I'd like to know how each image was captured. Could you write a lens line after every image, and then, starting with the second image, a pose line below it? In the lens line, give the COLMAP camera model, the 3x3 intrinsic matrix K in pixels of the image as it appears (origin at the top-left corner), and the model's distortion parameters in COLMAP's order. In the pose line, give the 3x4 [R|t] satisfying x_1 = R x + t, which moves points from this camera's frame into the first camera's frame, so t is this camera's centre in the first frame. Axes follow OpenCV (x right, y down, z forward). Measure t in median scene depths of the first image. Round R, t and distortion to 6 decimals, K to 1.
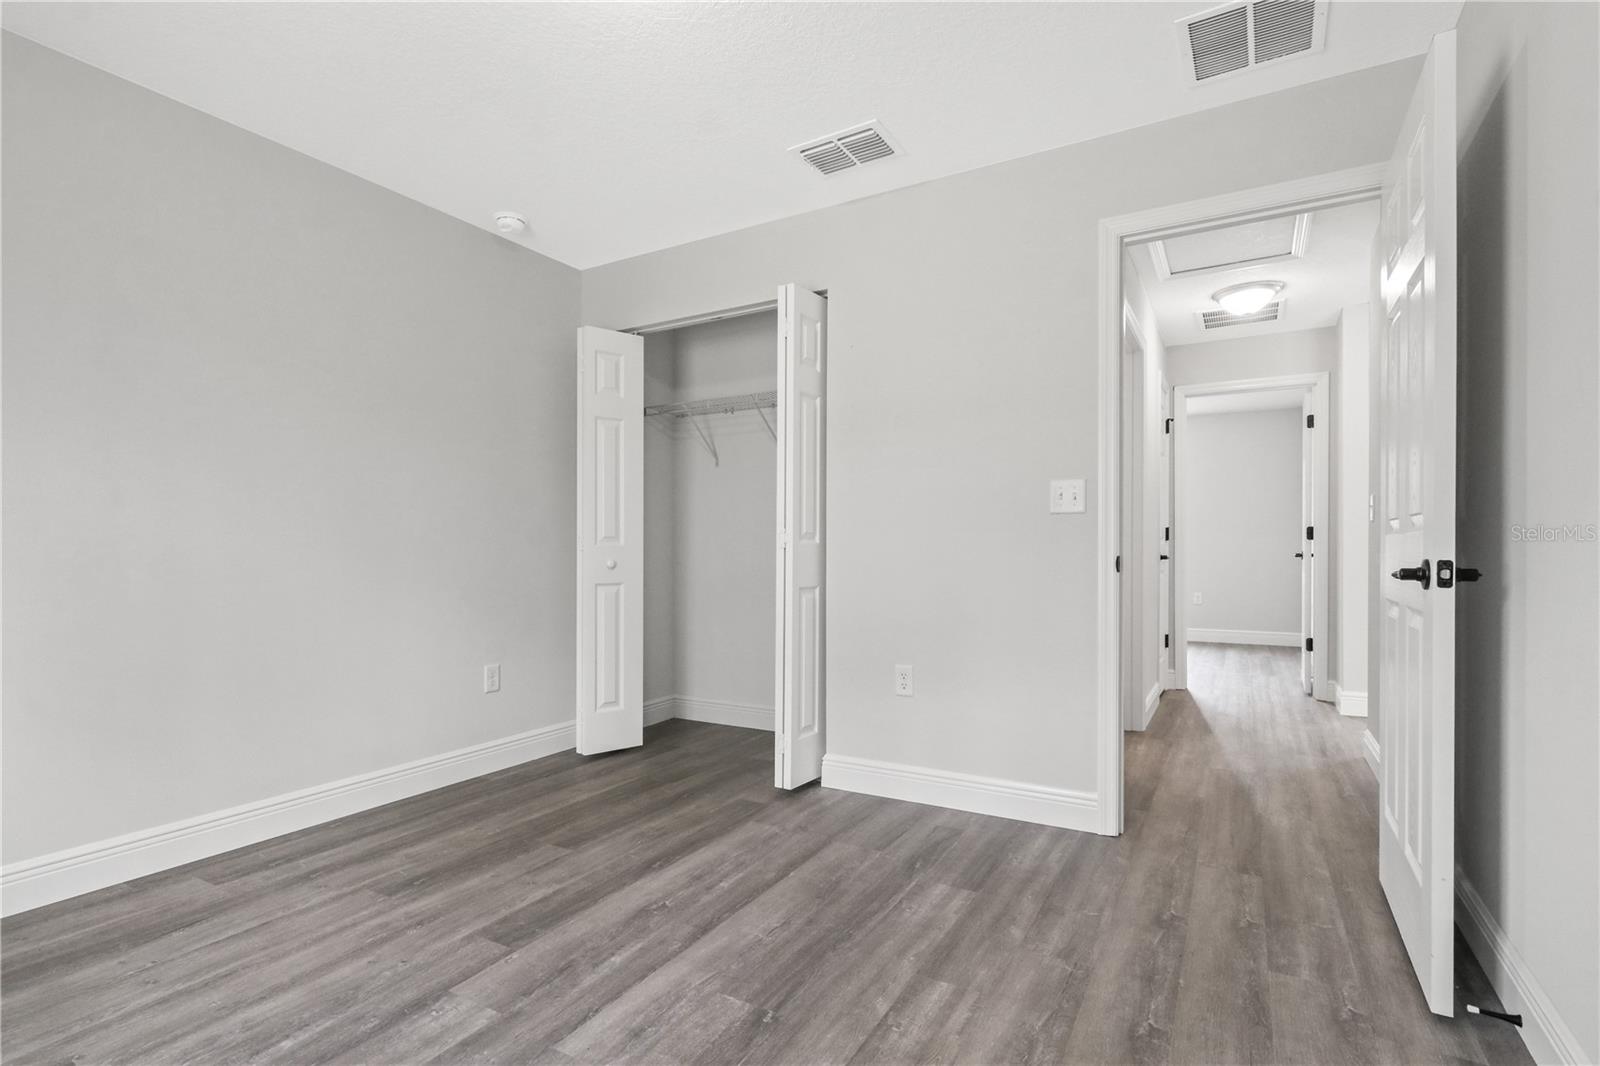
lens RADIAL K [[781.2, 0, 800.0], [0, 781.2, 561.1], [0, 0, 1]] dist [0.000974, 0.000746]
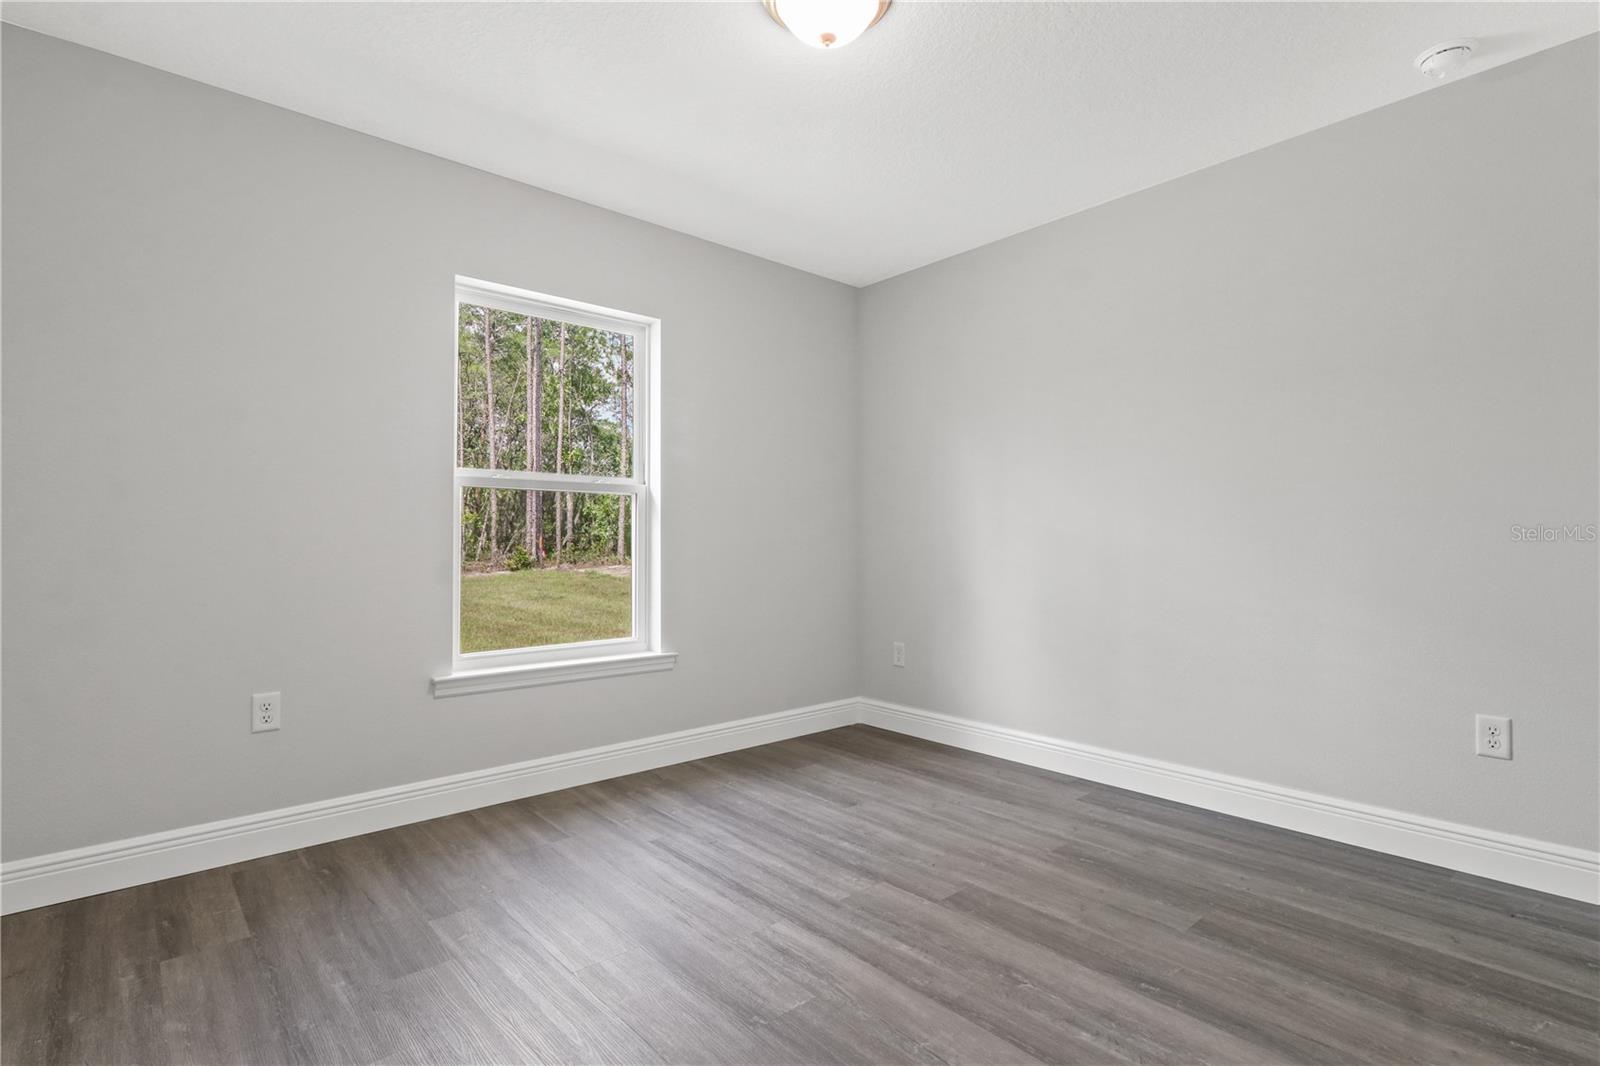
lens RADIAL K [[781.2, 0, 798.1], [0, 781.2, 524.7], [0, 0, 1]] dist [0.000974, 0.000746]
pose [[-0.333923, -0.015563, -0.942472, 0.644407], [-0.010768, 0.999861, -0.012696, -0.021016], [0.942539, 0.005910, -0.334044, 1.003096]]
